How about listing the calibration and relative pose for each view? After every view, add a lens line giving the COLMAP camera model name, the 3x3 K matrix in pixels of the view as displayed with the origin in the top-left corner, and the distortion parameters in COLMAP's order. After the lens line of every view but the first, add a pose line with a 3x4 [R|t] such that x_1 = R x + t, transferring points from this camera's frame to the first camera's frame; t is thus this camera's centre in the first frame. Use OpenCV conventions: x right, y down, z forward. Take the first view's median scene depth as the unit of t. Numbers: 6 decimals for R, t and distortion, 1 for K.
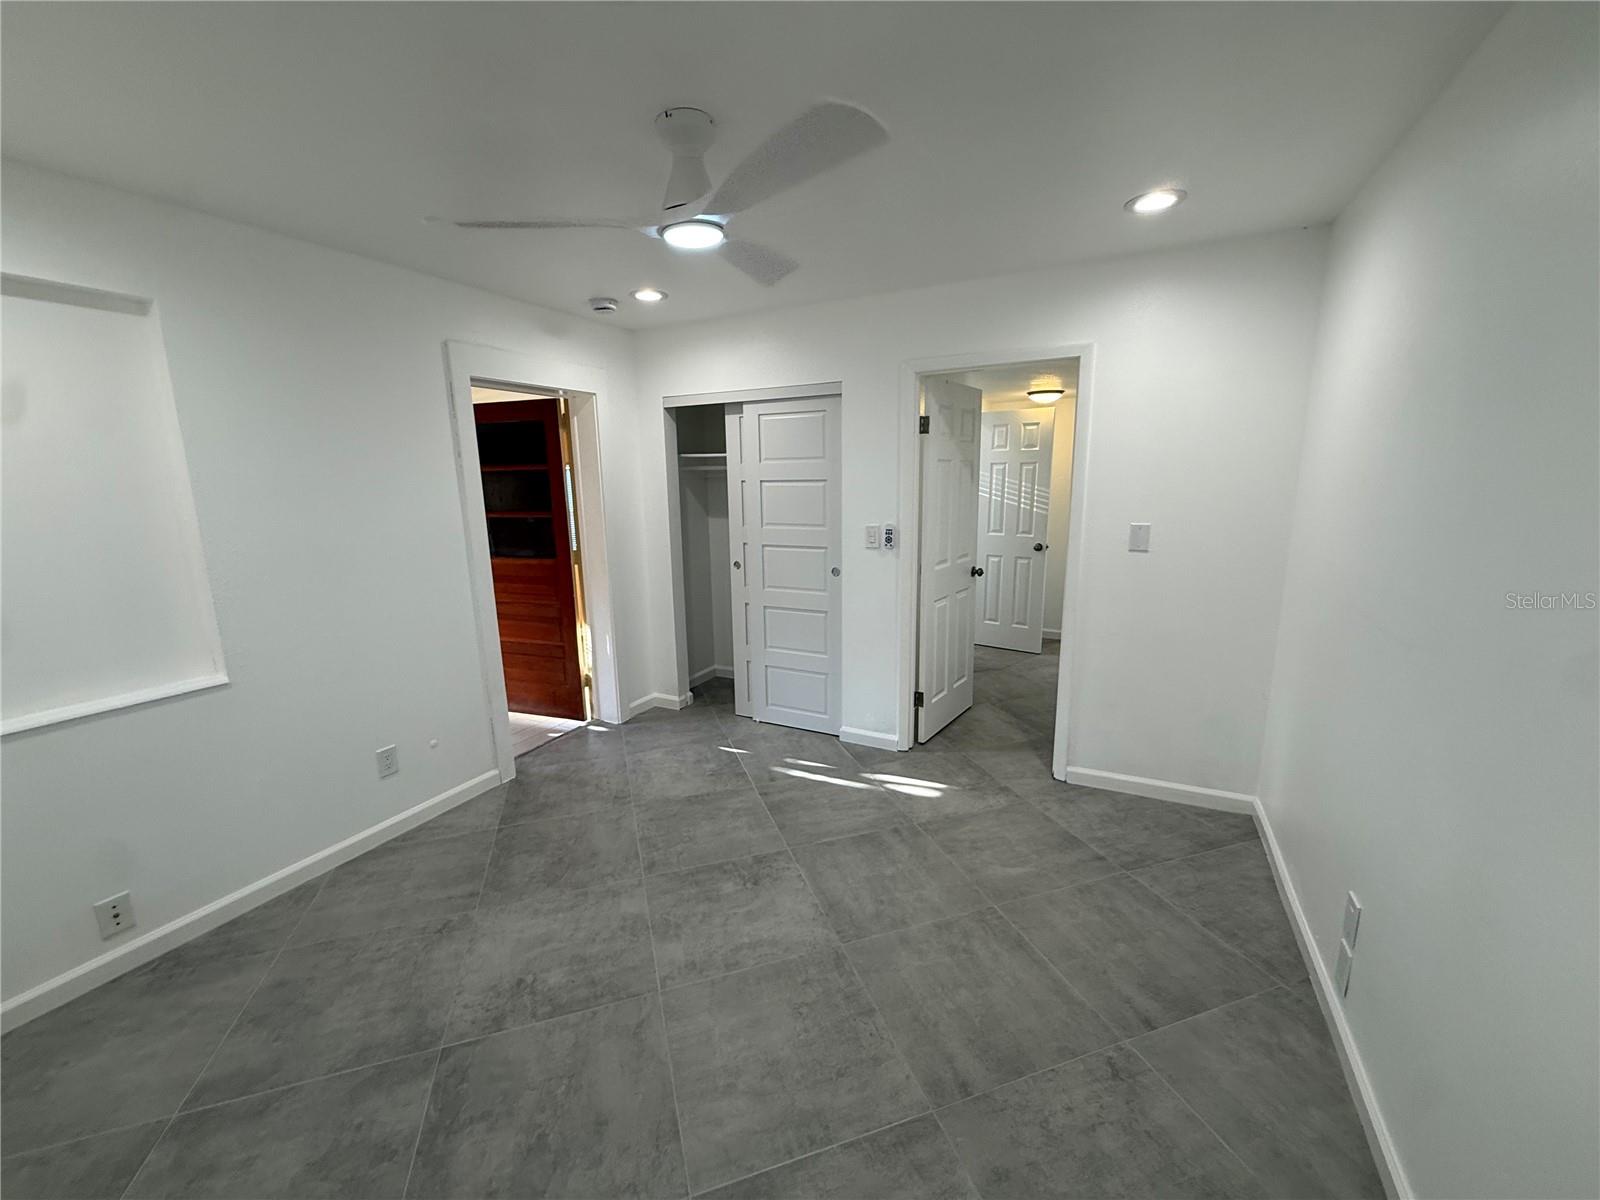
lens RADIAL K [[640.2, 0, 796.2], [0, 640.2, 596.5], [0, 0, 1]] dist [-0.001460, 0.000090]
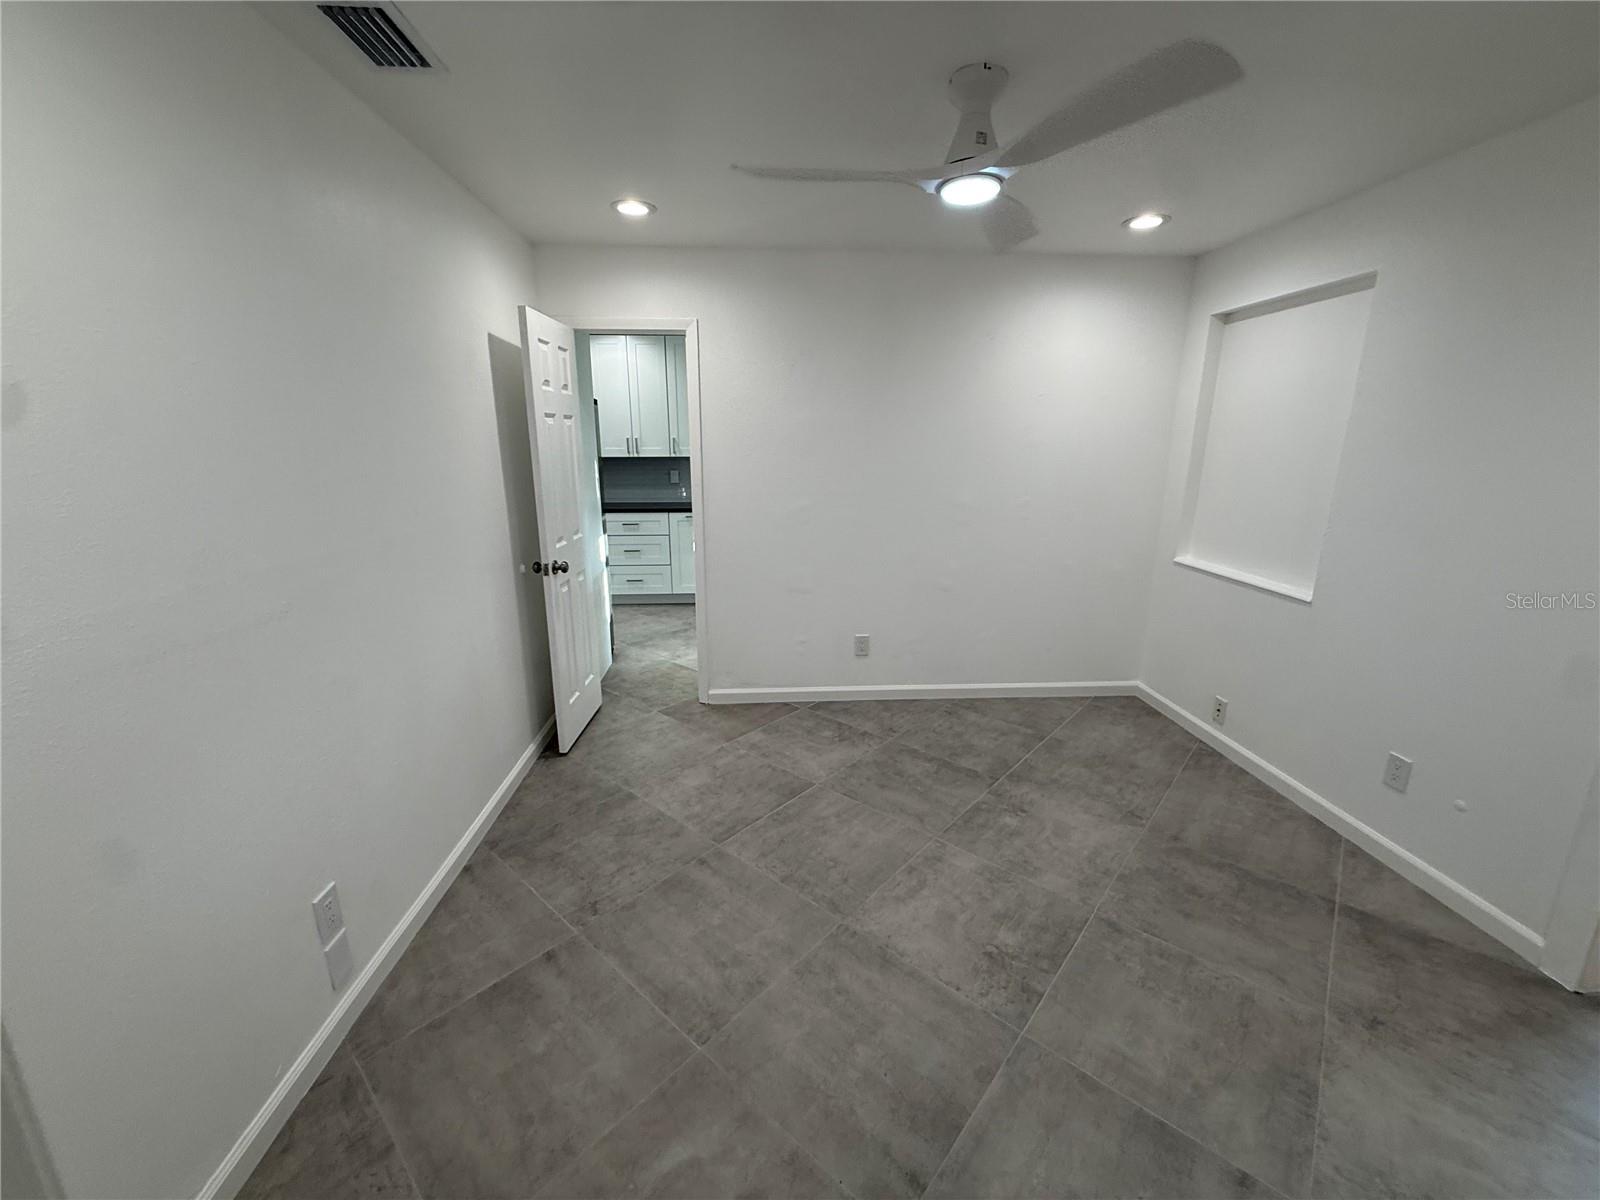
lens RADIAL K [[640.2, 0, 796.2], [0, 640.2, 596.5], [0, 0, 1]] dist [-0.001460, 0.000090]
pose [[-0.862717, 0.136808, -0.486830, 0.564820], [-0.081128, 0.912795, 0.400279, -0.303800], [0.499138, 0.384822, -0.776385, 1.609552]]
